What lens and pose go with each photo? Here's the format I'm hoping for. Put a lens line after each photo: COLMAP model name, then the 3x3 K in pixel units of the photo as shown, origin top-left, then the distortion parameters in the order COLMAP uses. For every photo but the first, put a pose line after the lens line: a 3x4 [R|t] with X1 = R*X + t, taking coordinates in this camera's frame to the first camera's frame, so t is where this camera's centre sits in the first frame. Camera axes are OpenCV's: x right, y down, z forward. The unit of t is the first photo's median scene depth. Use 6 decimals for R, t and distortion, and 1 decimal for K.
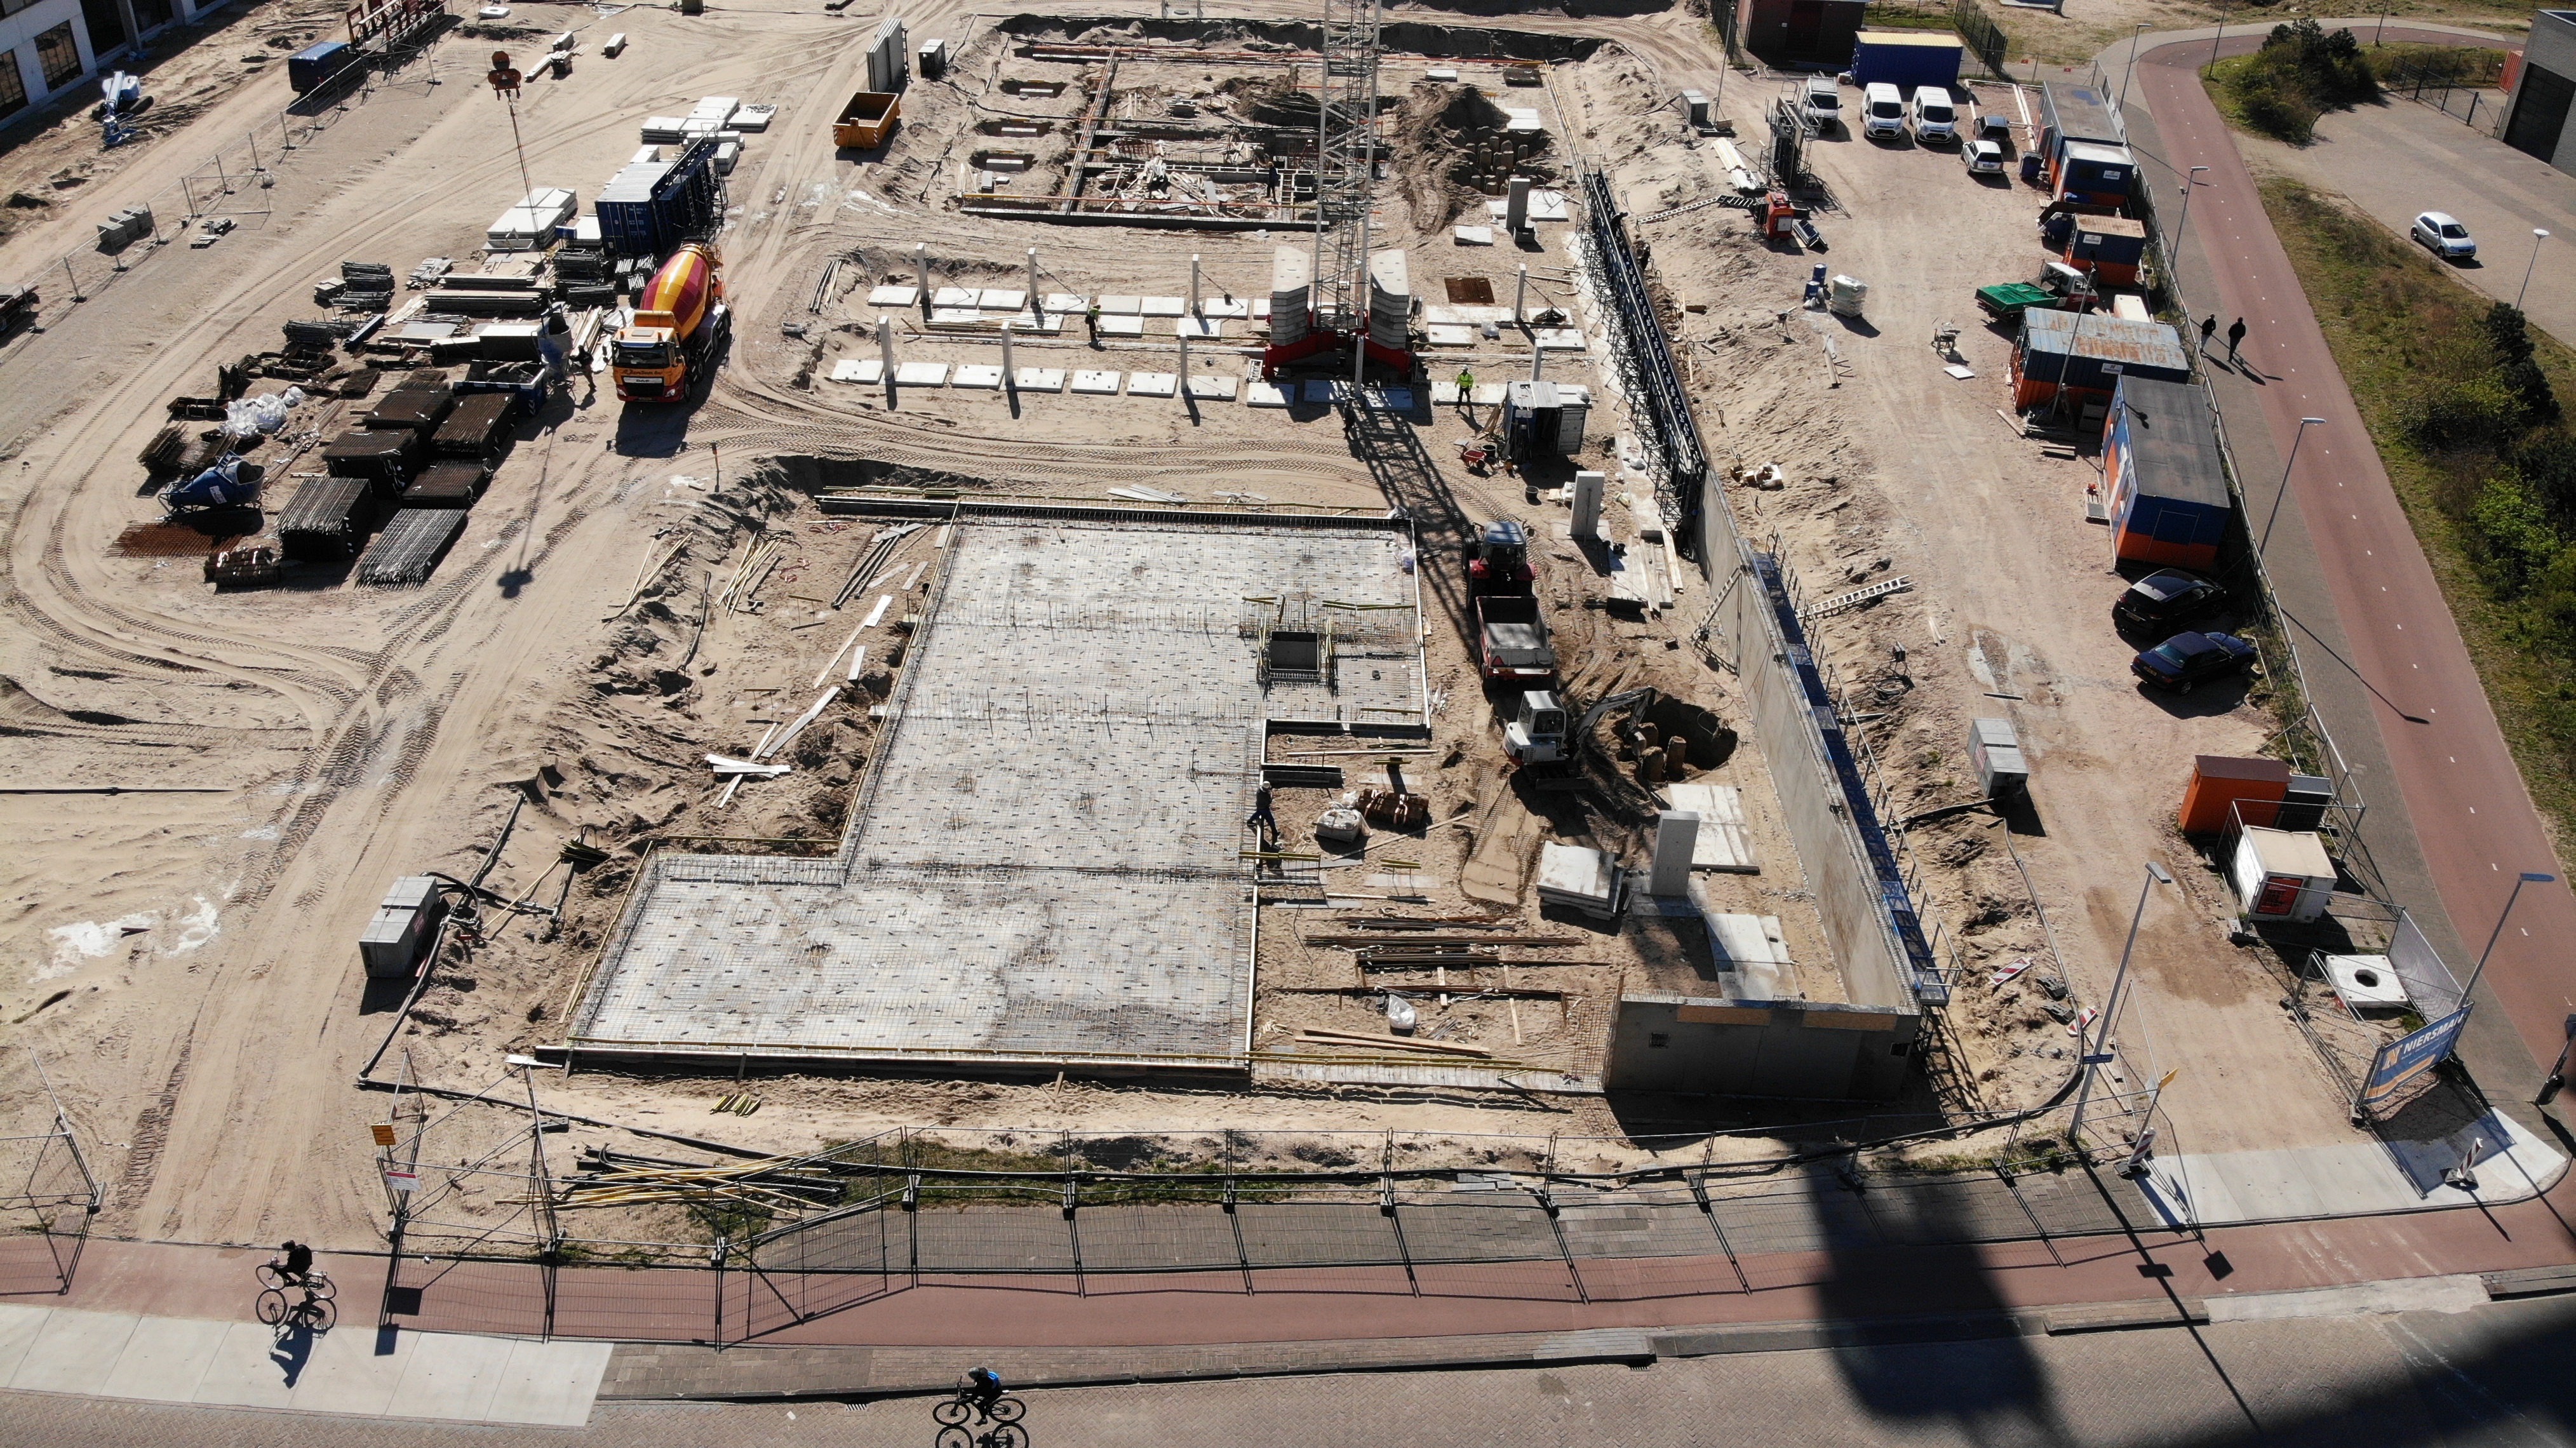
lens RADIAL K [[1875.6, 0, 1288.0], [0, 1875.6, 724.0], [0, 0, 1]] dist [0.127350, -0.324428]
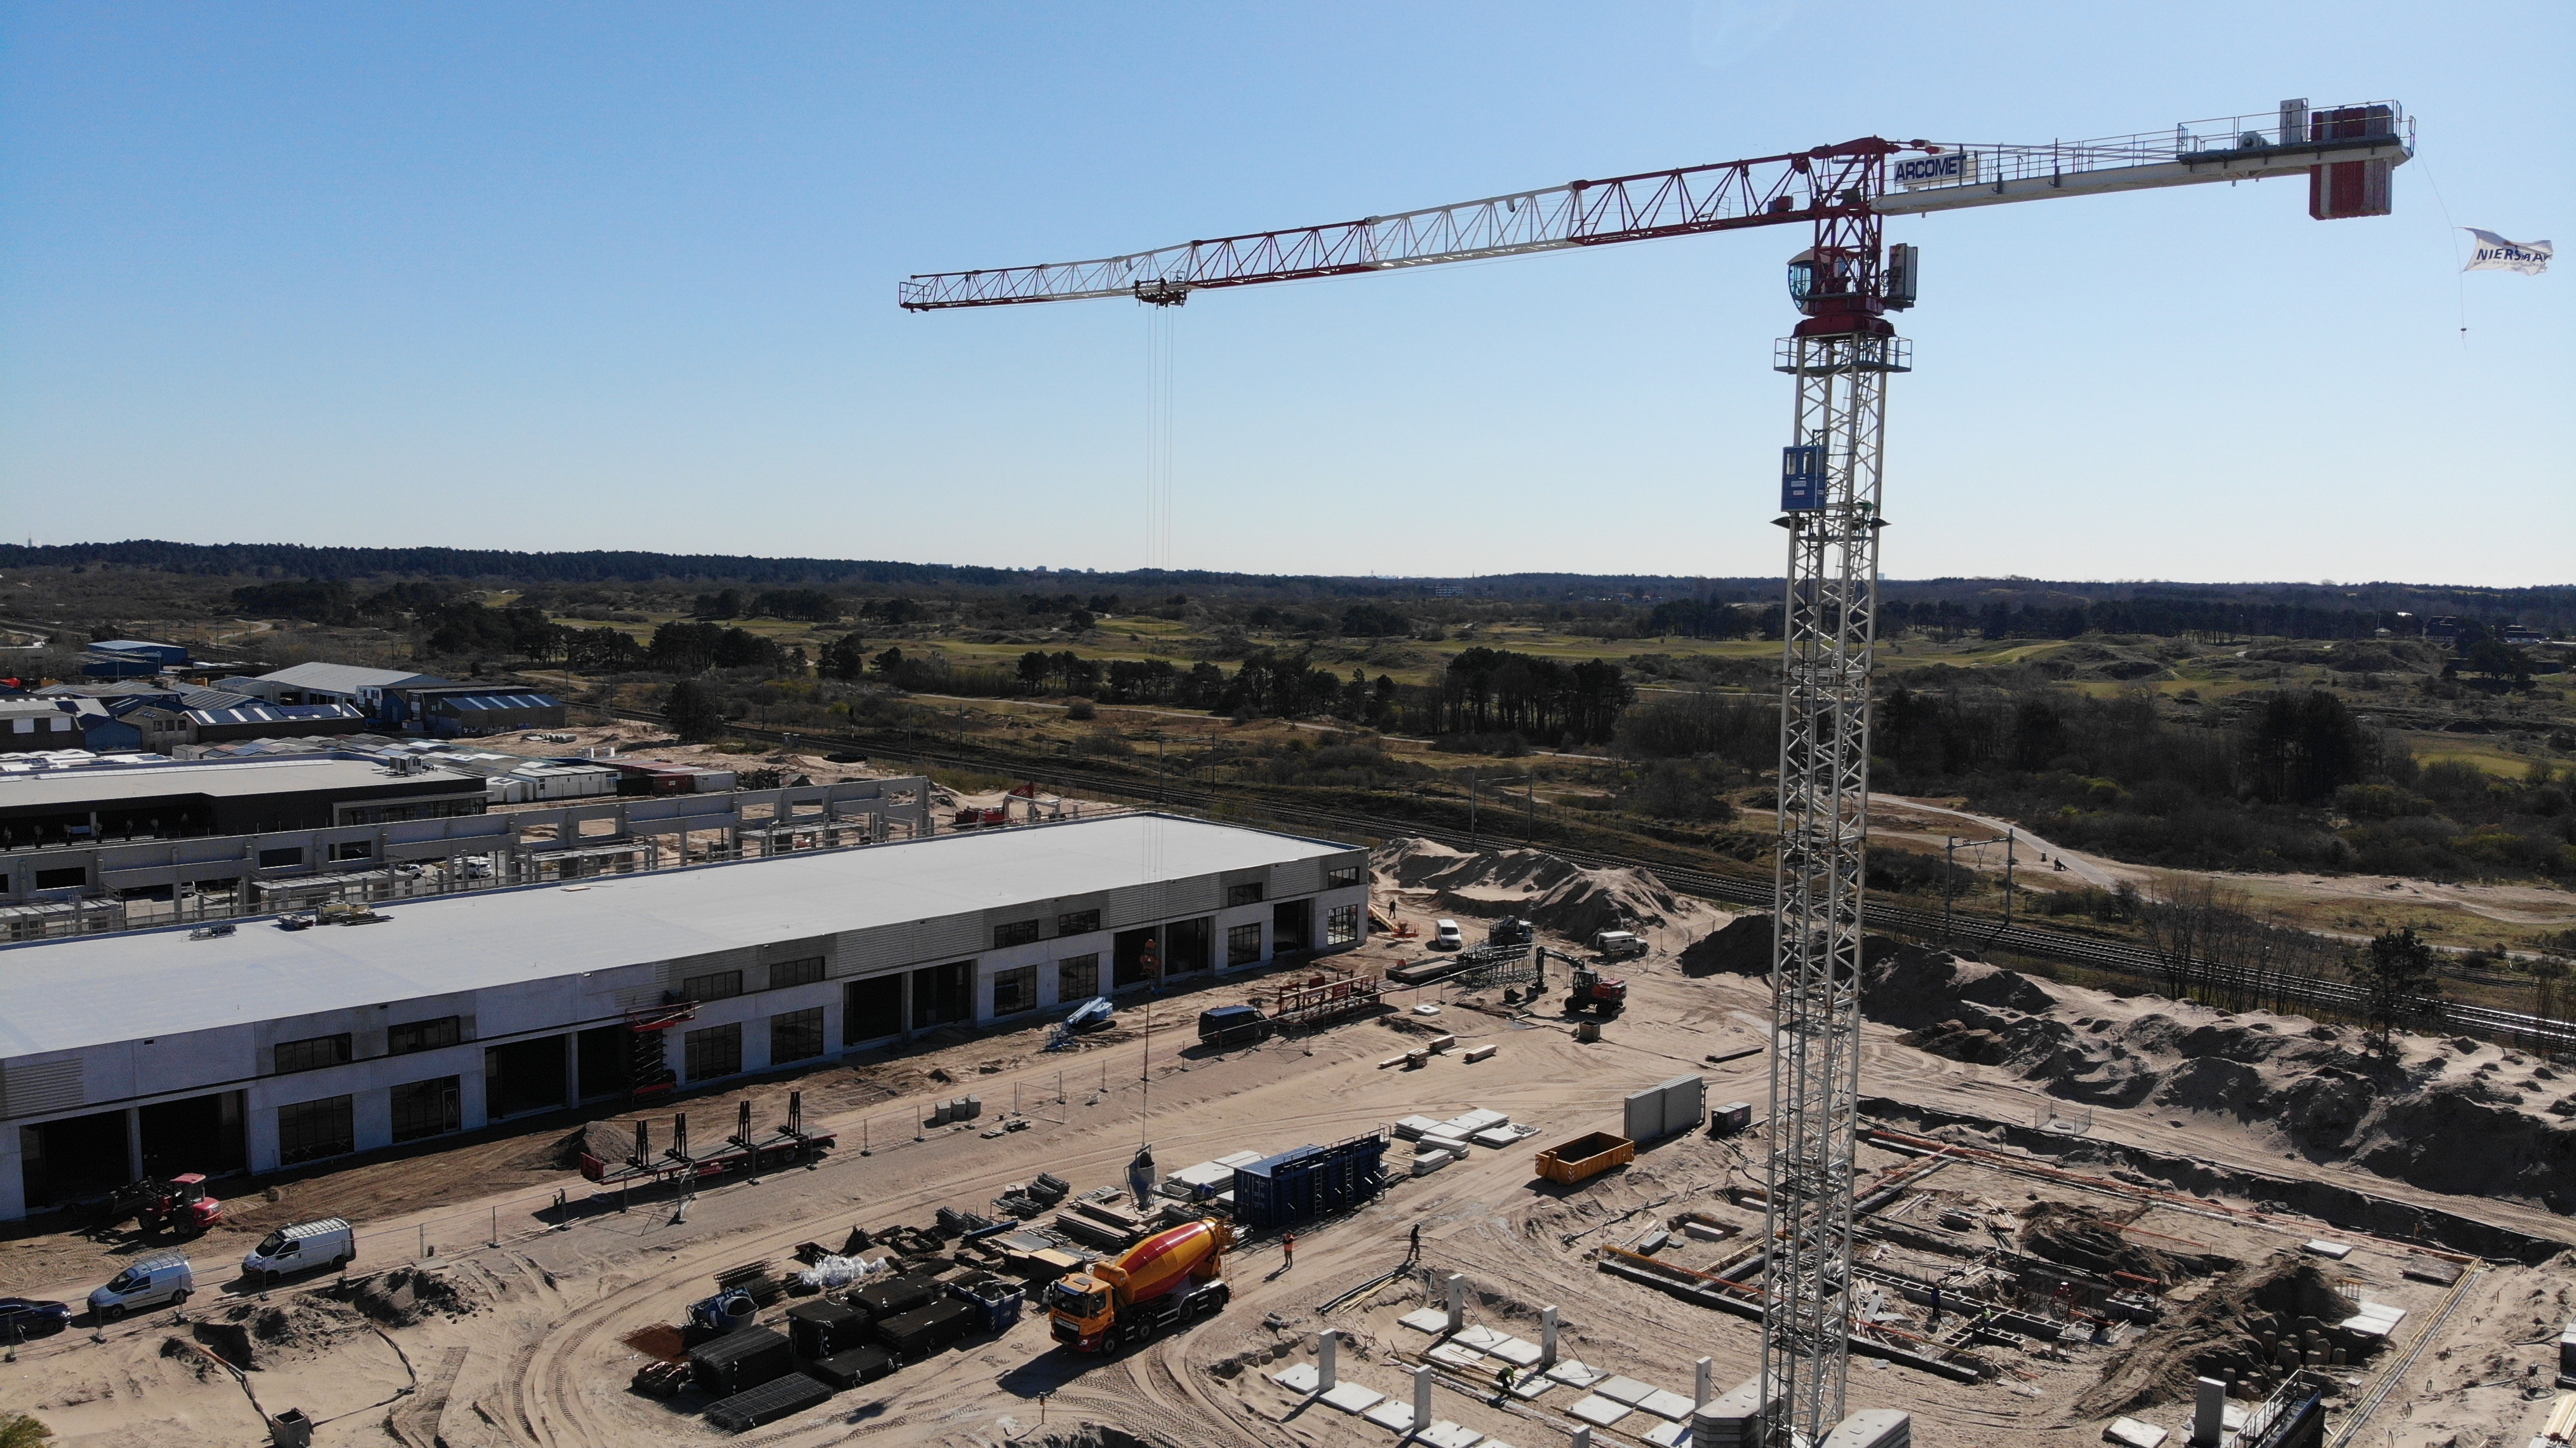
lens RADIAL K [[1875.6, 0, 1288.0], [0, 1875.6, 724.0], [0, 0, 1]] dist [0.127350, -0.324428]
pose [[0.746975, 0.036618, -0.663843, 0.315878], [-0.370181, 0.852301, -0.369525, -0.084540], [0.552263, 0.521768, 0.650203, 0.137959]]
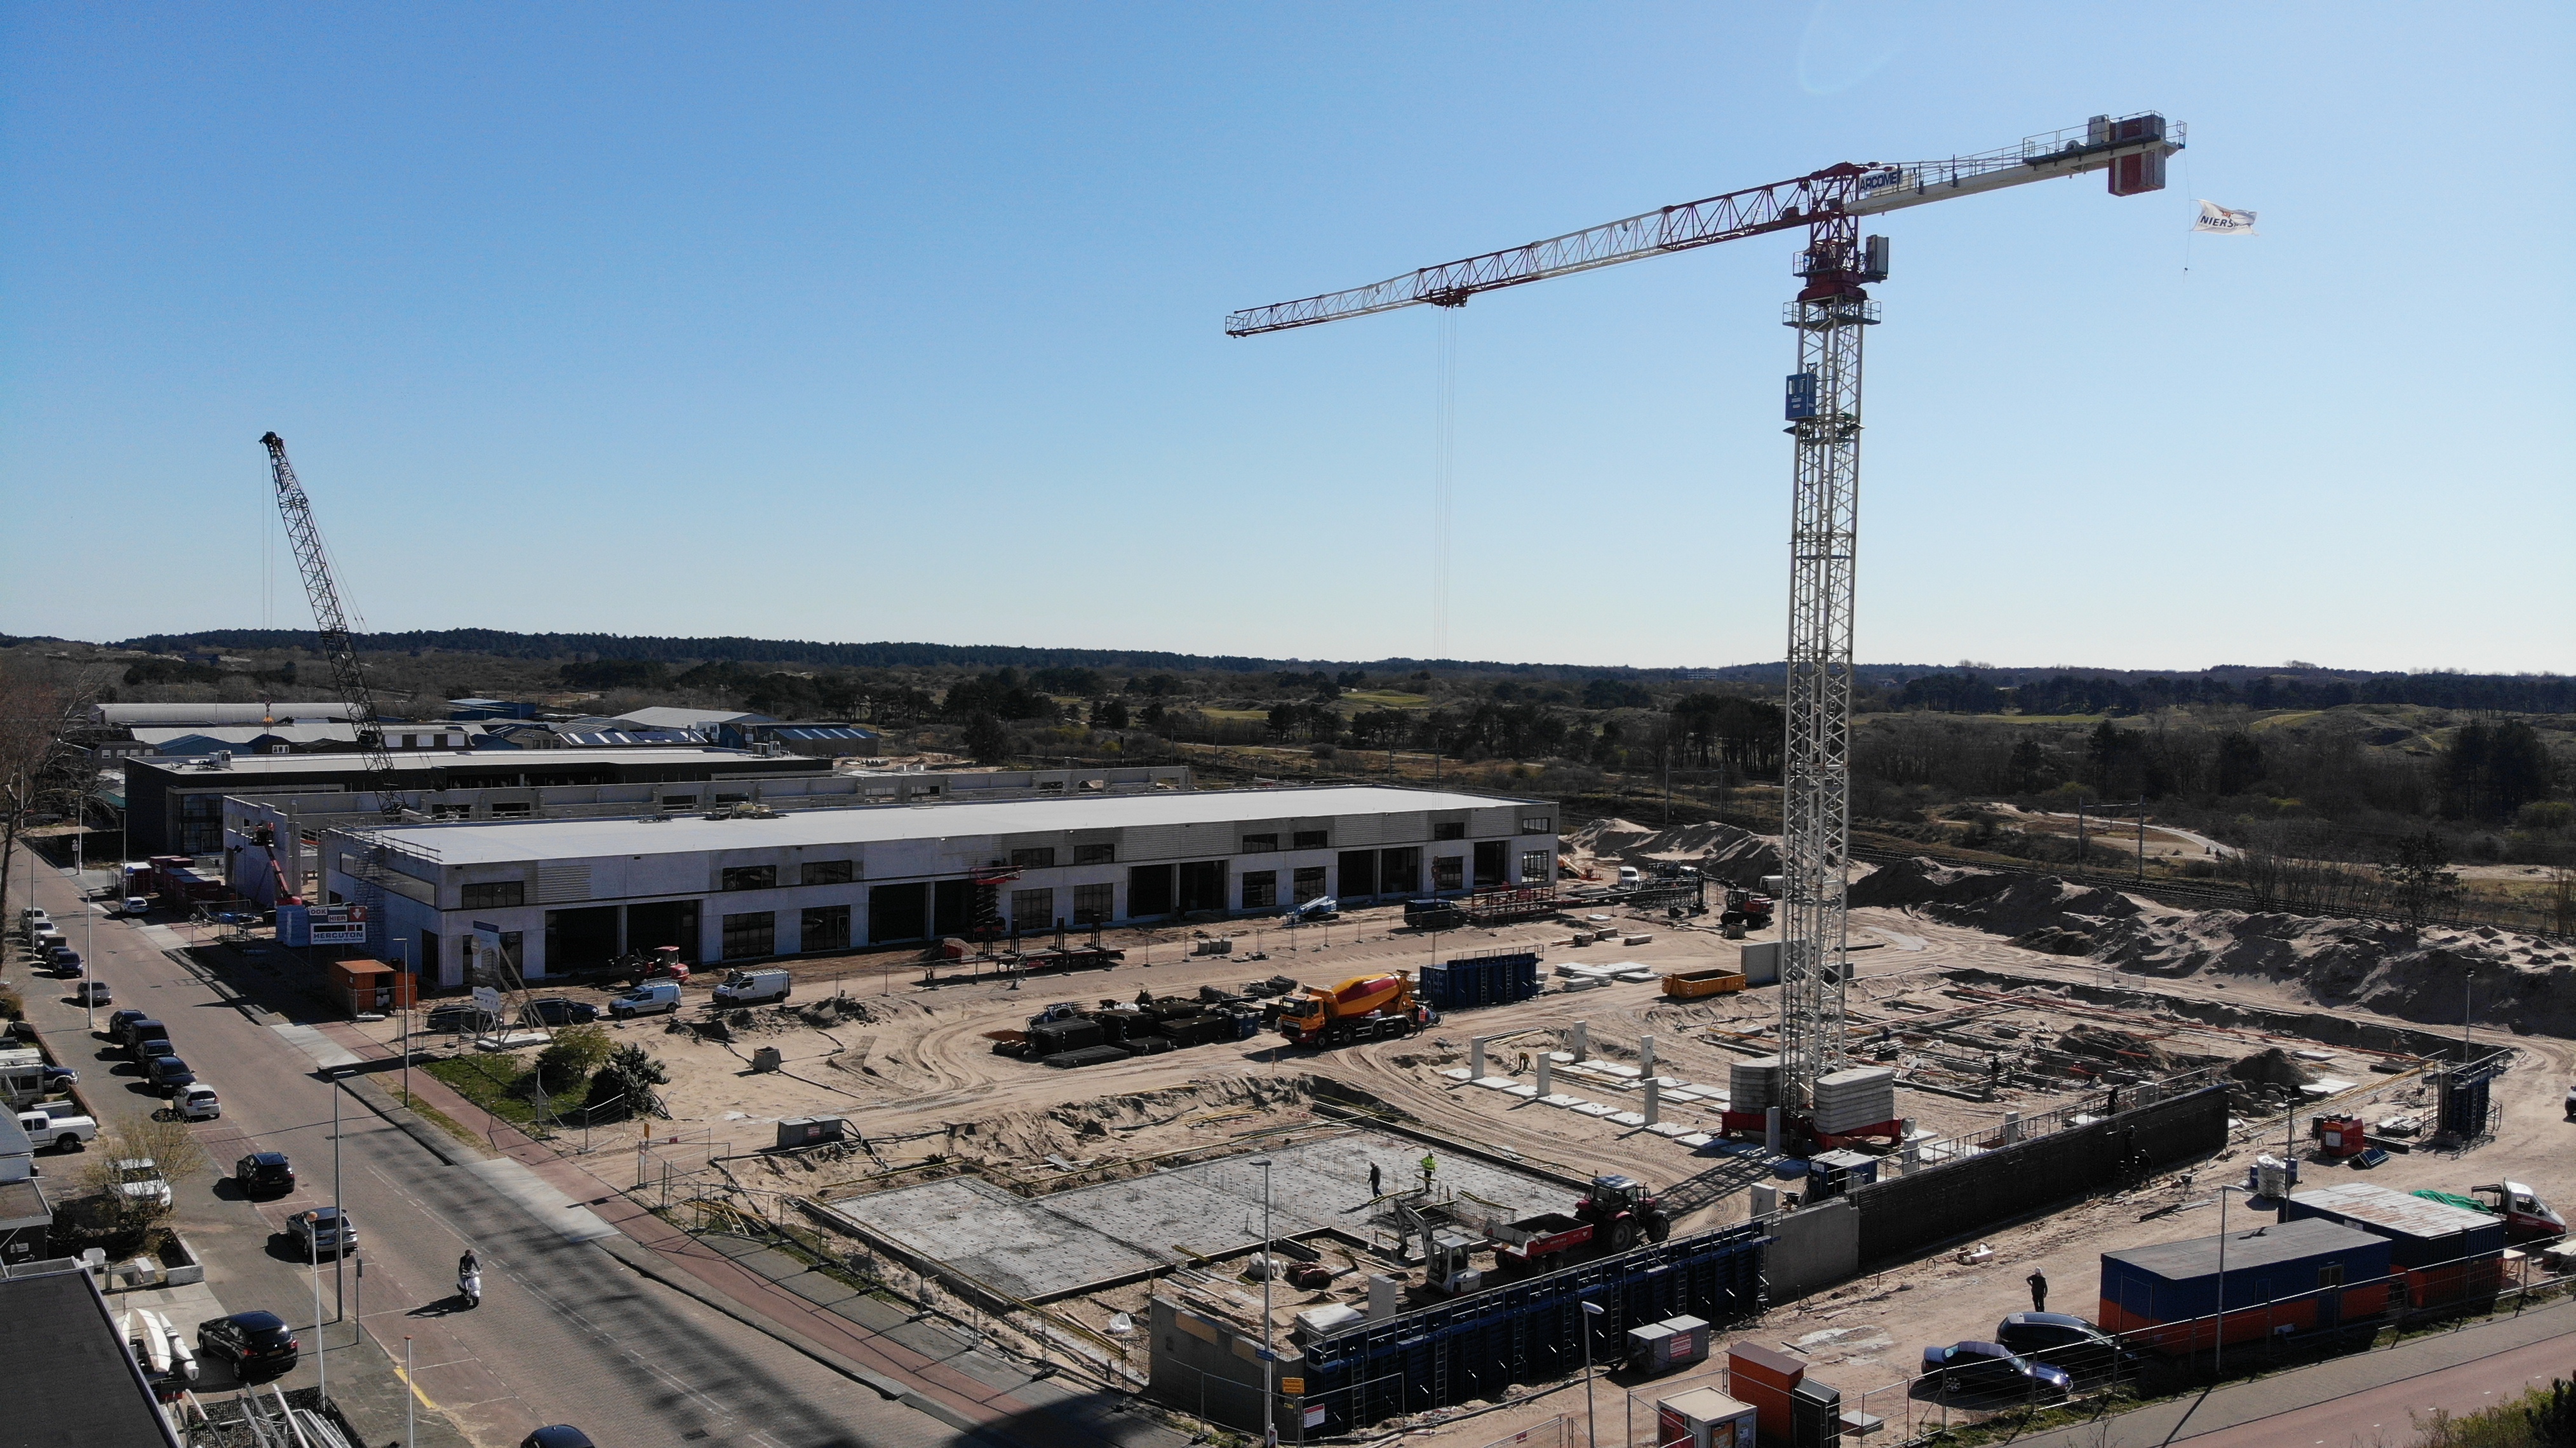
lens RADIAL K [[1875.6, 0, 1288.0], [0, 1875.6, 724.0], [0, 0, 1]] dist [0.127350, -0.324428]
pose [[0.651995, 0.006074, -0.758199, 0.551390], [-0.425513, 0.830587, -0.359255, 0.110184], [0.627568, 0.556856, 0.544123, 0.038126]]
